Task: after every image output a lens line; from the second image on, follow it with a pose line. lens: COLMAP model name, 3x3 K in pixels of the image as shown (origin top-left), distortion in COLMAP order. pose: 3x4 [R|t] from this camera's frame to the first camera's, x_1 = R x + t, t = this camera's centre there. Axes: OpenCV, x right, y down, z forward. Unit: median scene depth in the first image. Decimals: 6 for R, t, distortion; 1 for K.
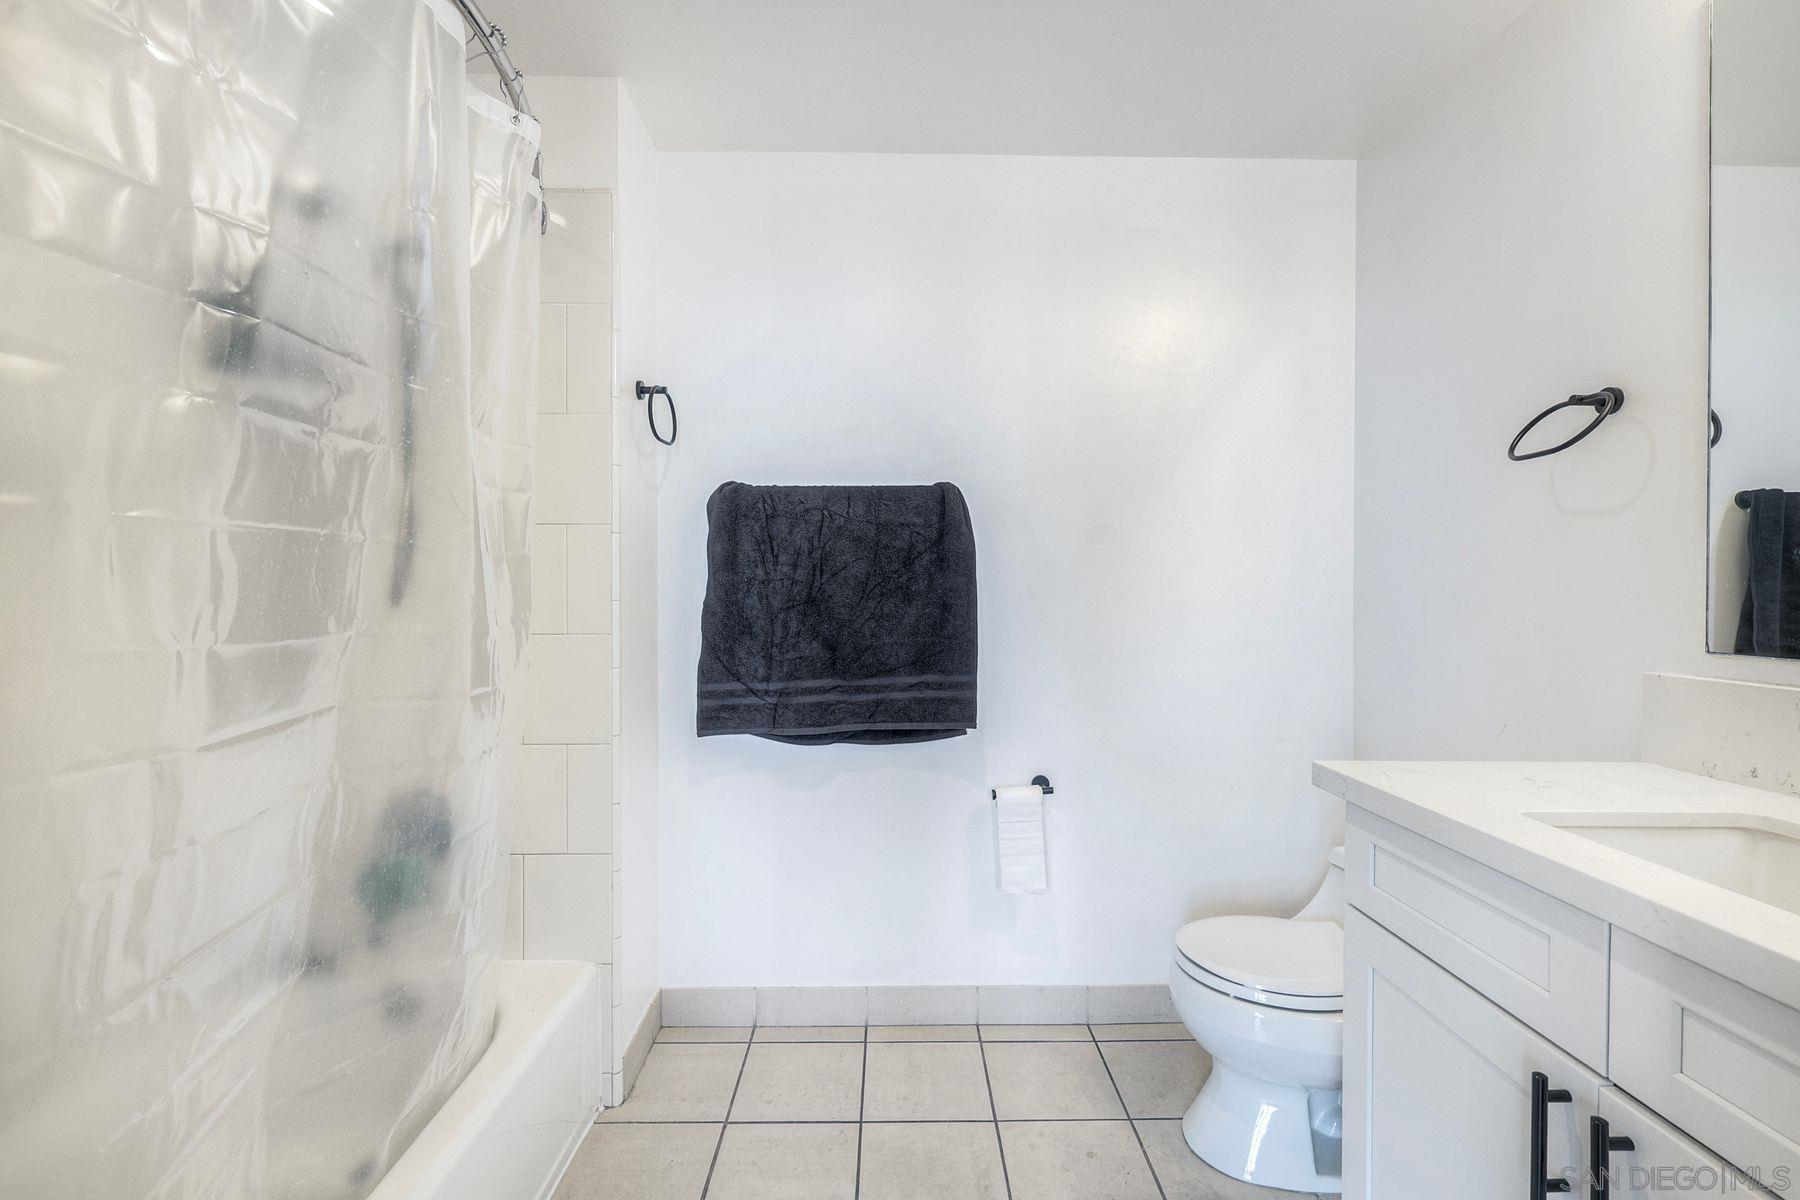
lens RADIAL K [[791.4, 0, 908.4], [0, 791.4, 594.3], [0, 0, 1]] dist [0.005766, -0.001964]
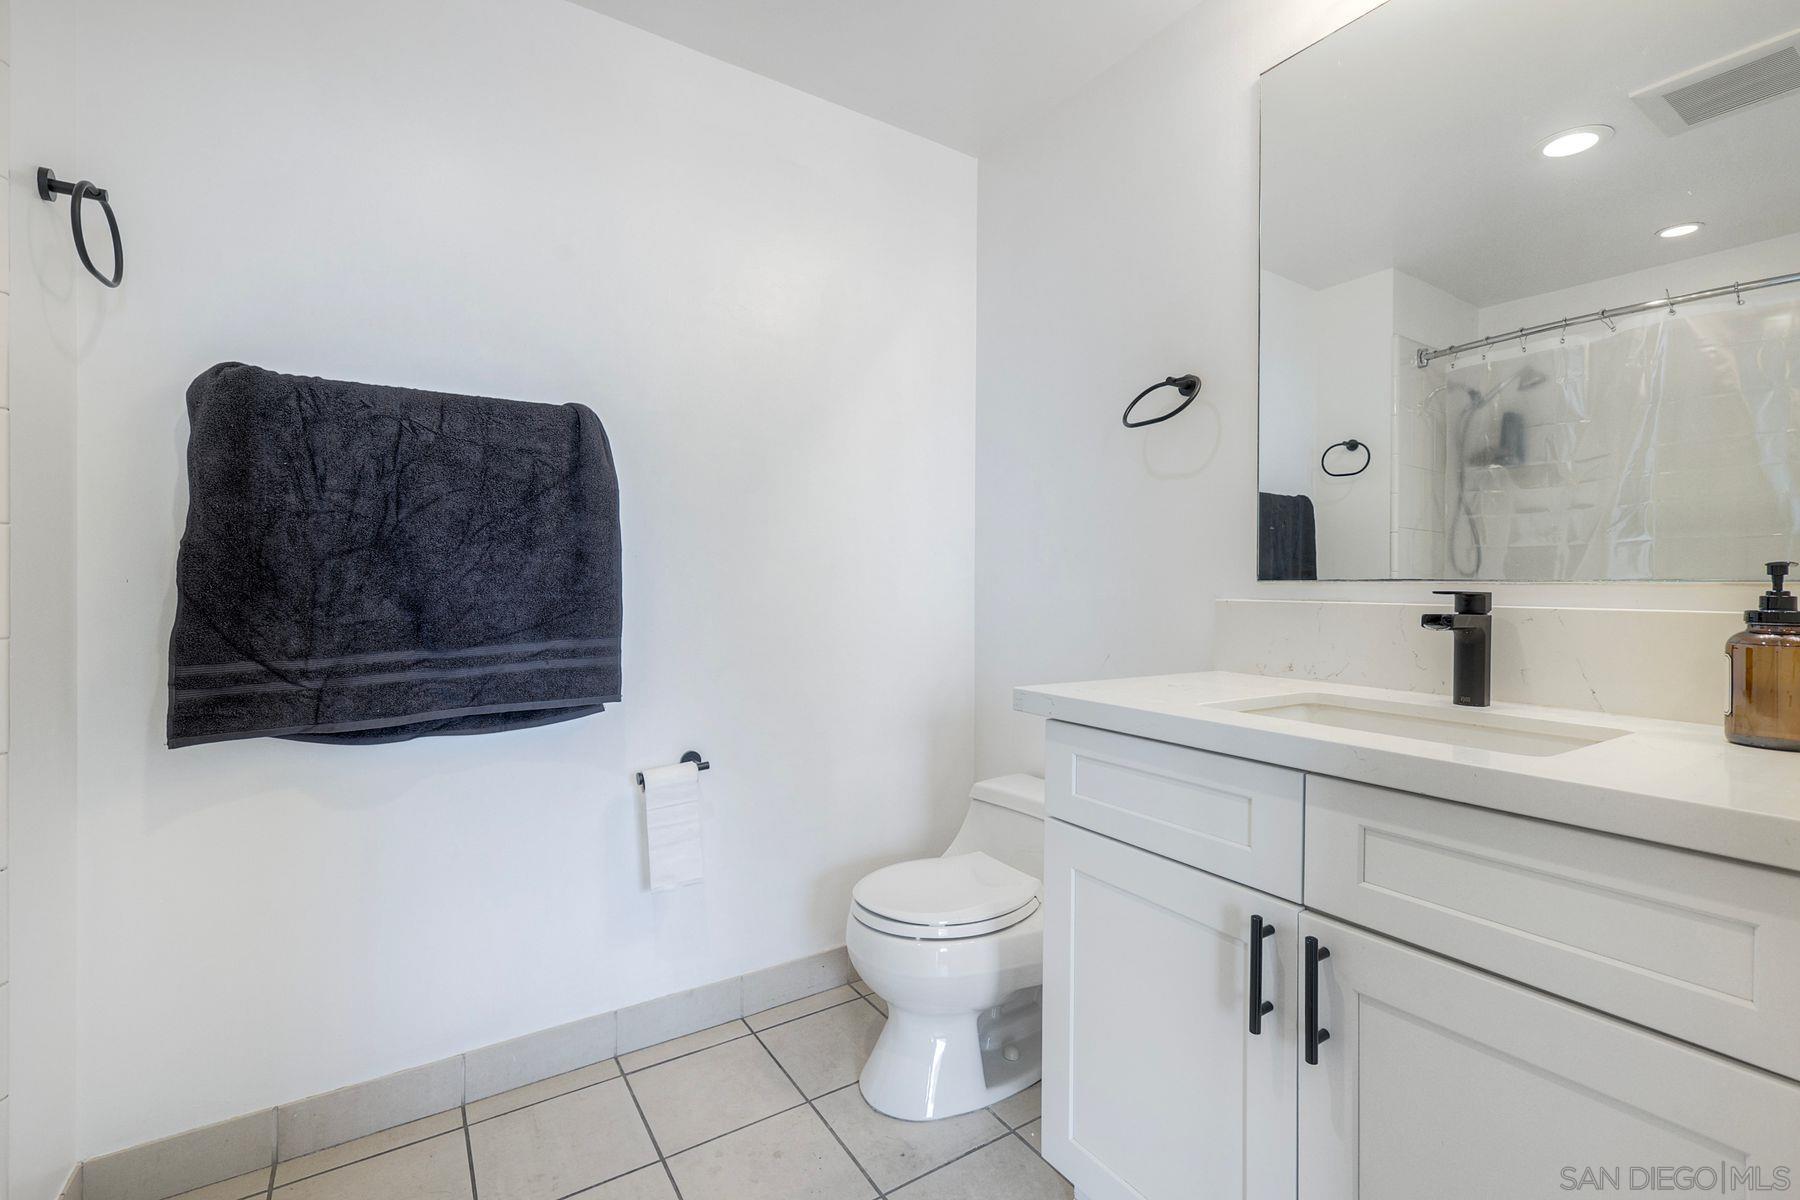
lens RADIAL K [[791.4, 0, 910.2], [0, 791.4, 591.7], [0, 0, 1]] dist [0.005766, -0.001964]
pose [[0.840565, -0.001167, 0.541709, -0.109753], [0.004007, 0.999984, -0.004063, 0.057586], [-0.541695, 0.005586, 0.840556, 0.128194]]
